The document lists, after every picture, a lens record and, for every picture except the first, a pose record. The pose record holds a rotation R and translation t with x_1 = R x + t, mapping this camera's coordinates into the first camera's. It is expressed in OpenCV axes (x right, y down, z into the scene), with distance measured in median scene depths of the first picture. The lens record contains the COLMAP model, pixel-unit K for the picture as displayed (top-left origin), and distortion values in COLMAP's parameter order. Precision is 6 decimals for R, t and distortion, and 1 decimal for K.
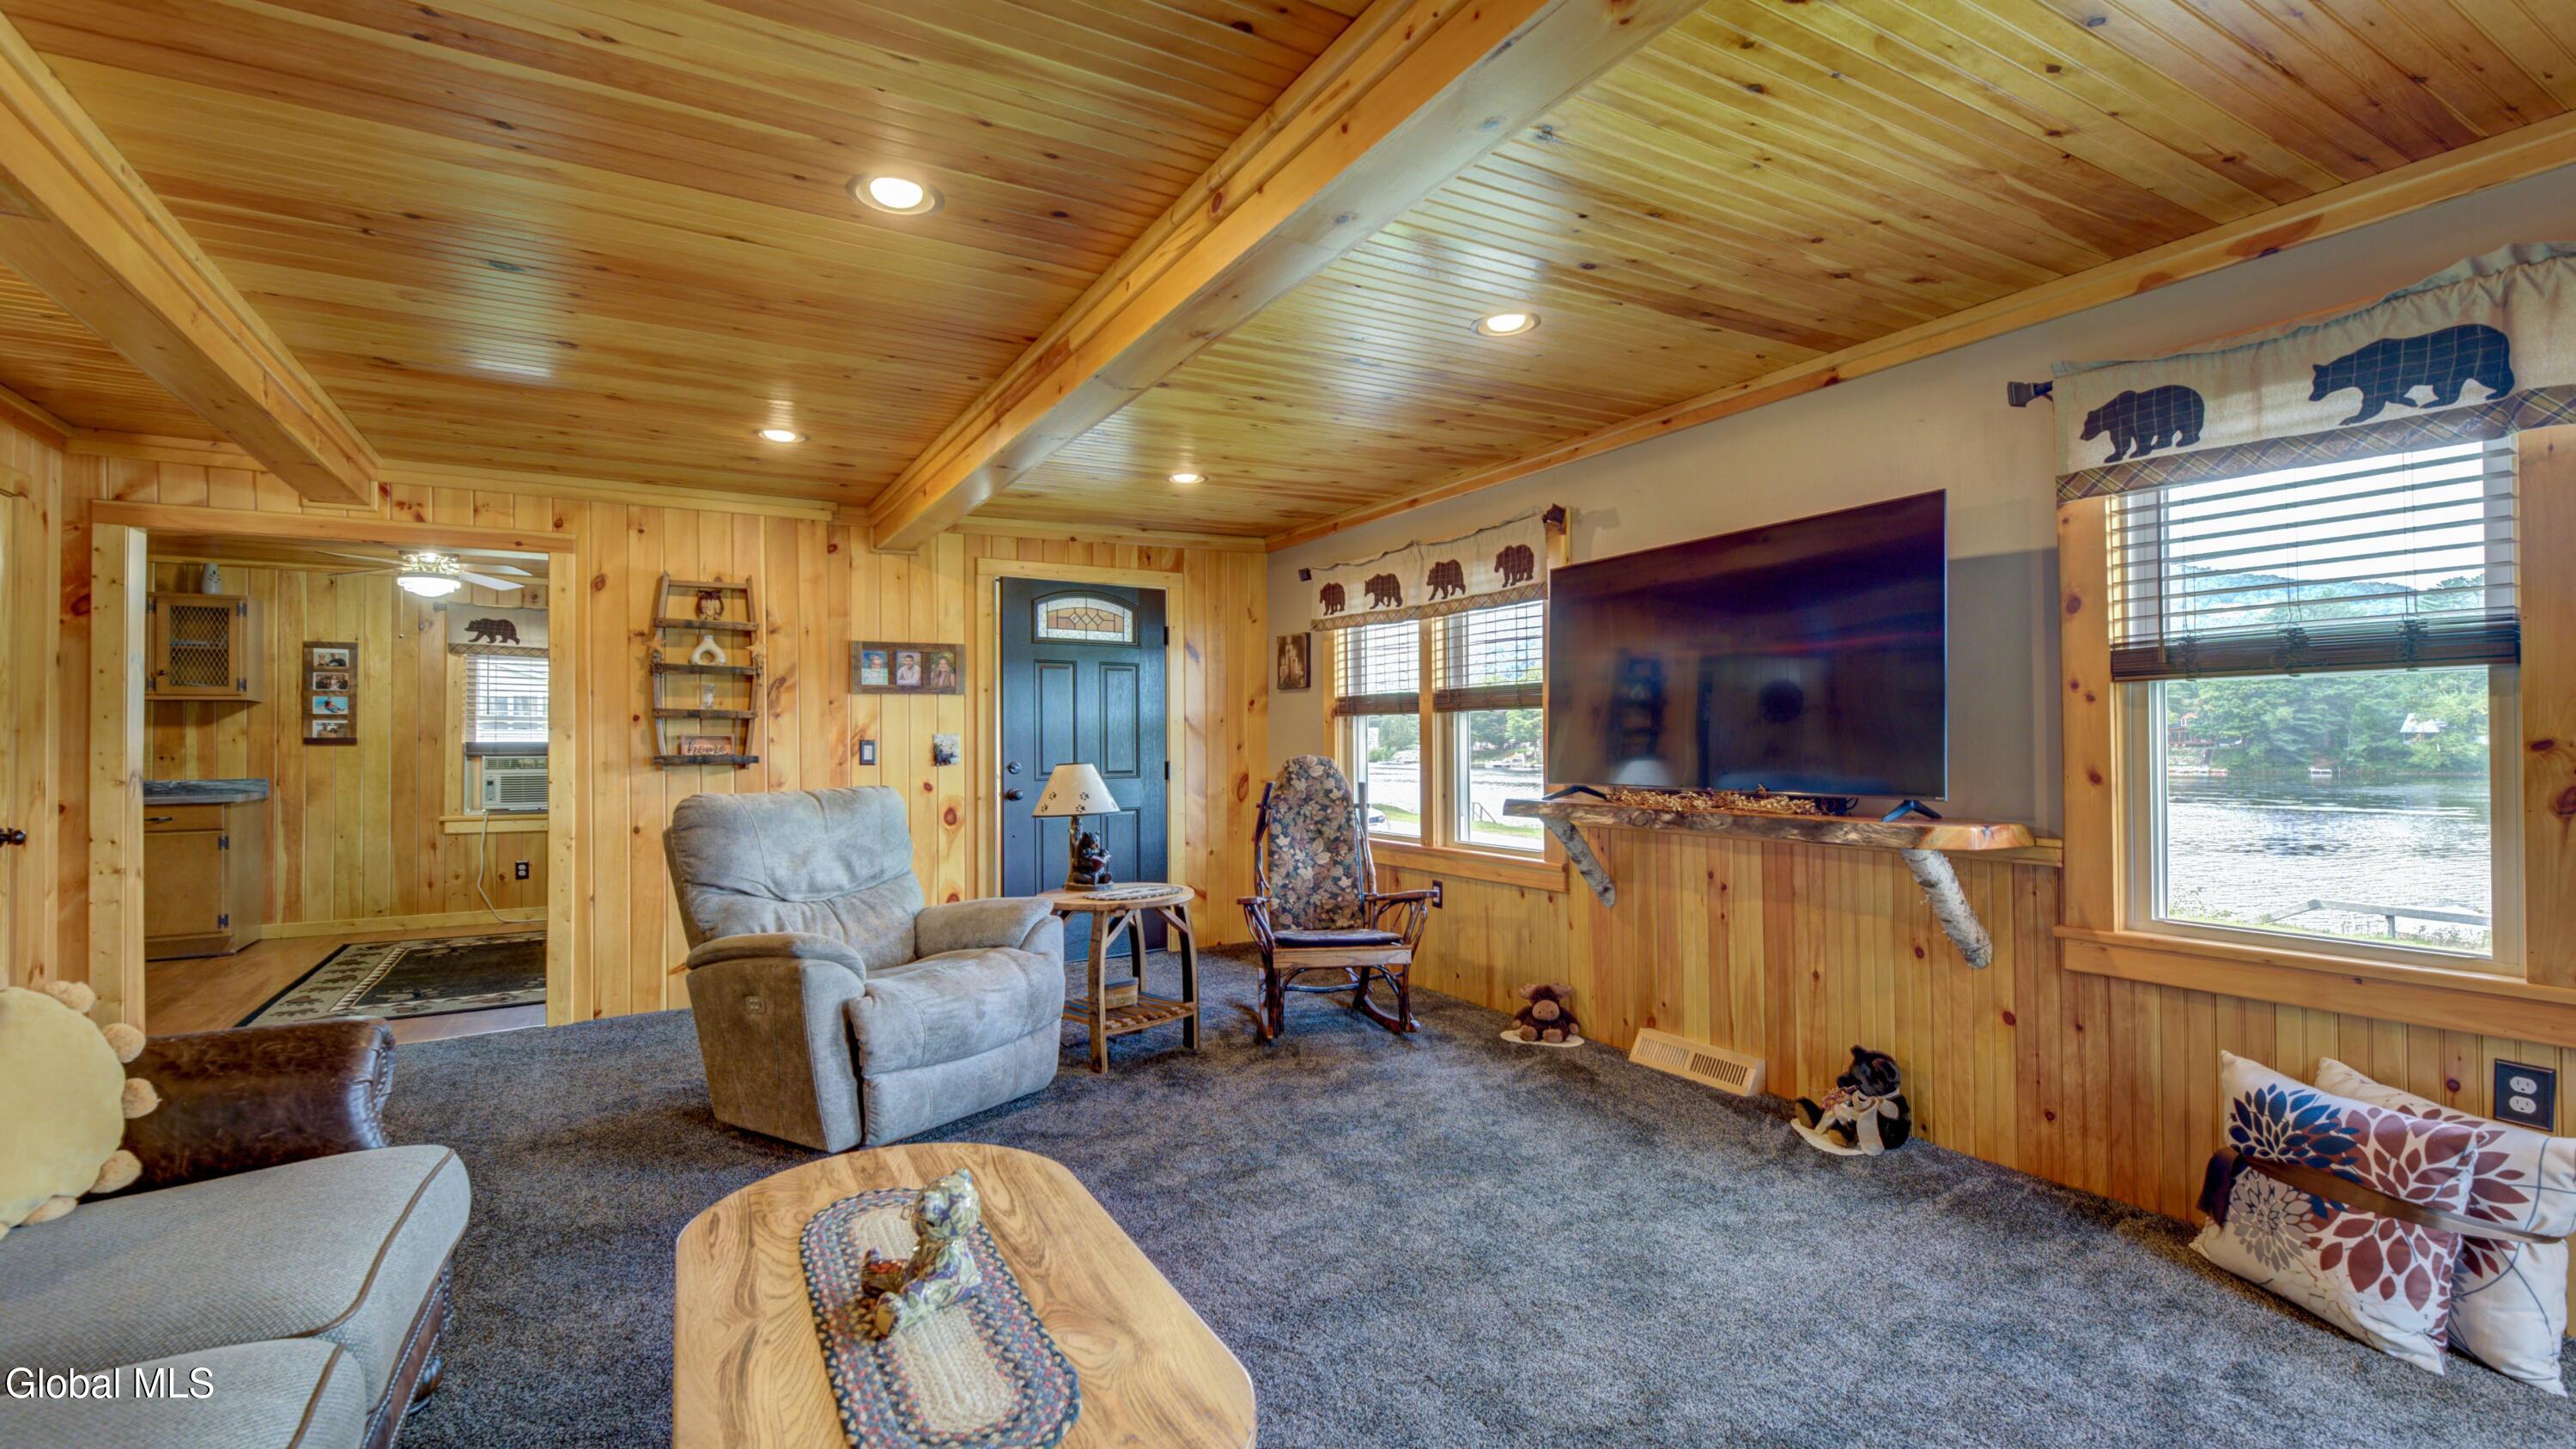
lens RADIAL K [[1062.4, 0, 1296.5], [0, 1062.4, 724.5], [0, 0, 1]] dist [-0.002839, -0.000583]
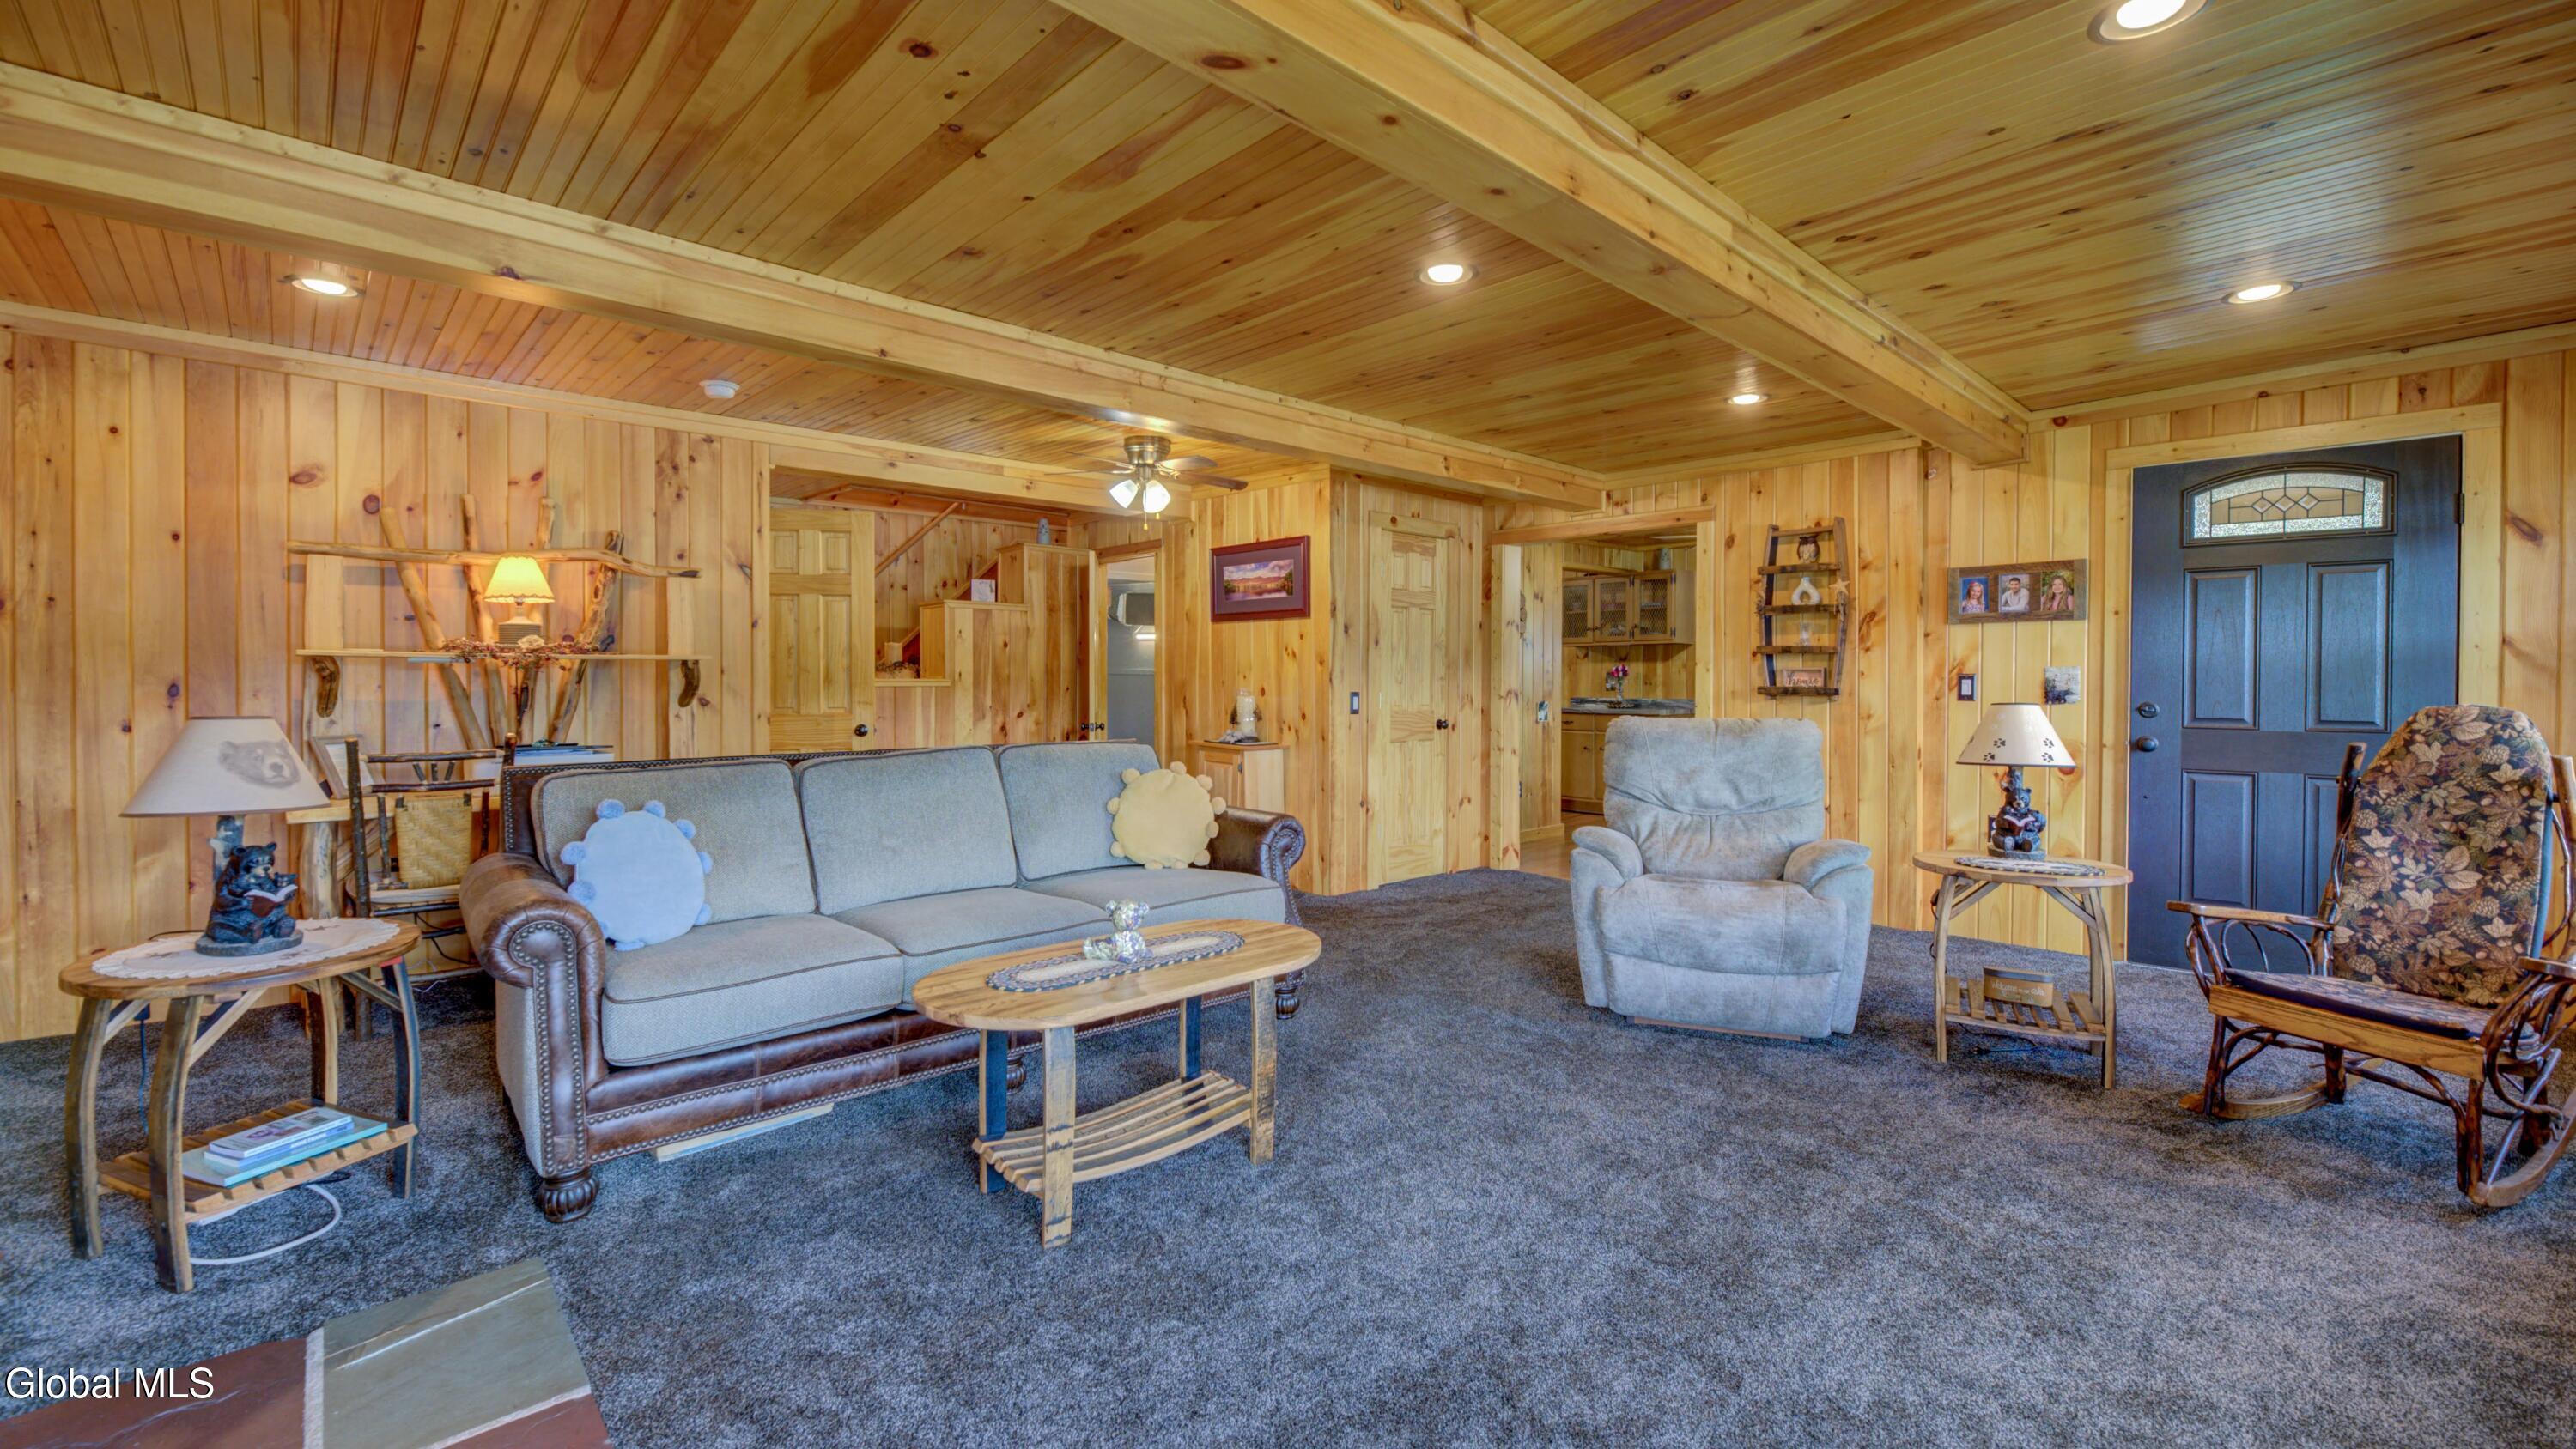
lens RADIAL K [[1148.7, 0, 1297.3], [0, 1148.7, 684.6], [0, 0, 1]] dist [-0.001574, -0.000541]
pose [[0.209305, 0.014347, -0.977745, 0.501385], [0.012680, 0.999768, 0.017385, -0.000832], [0.977768, -0.016036, 0.209075, 0.242129]]
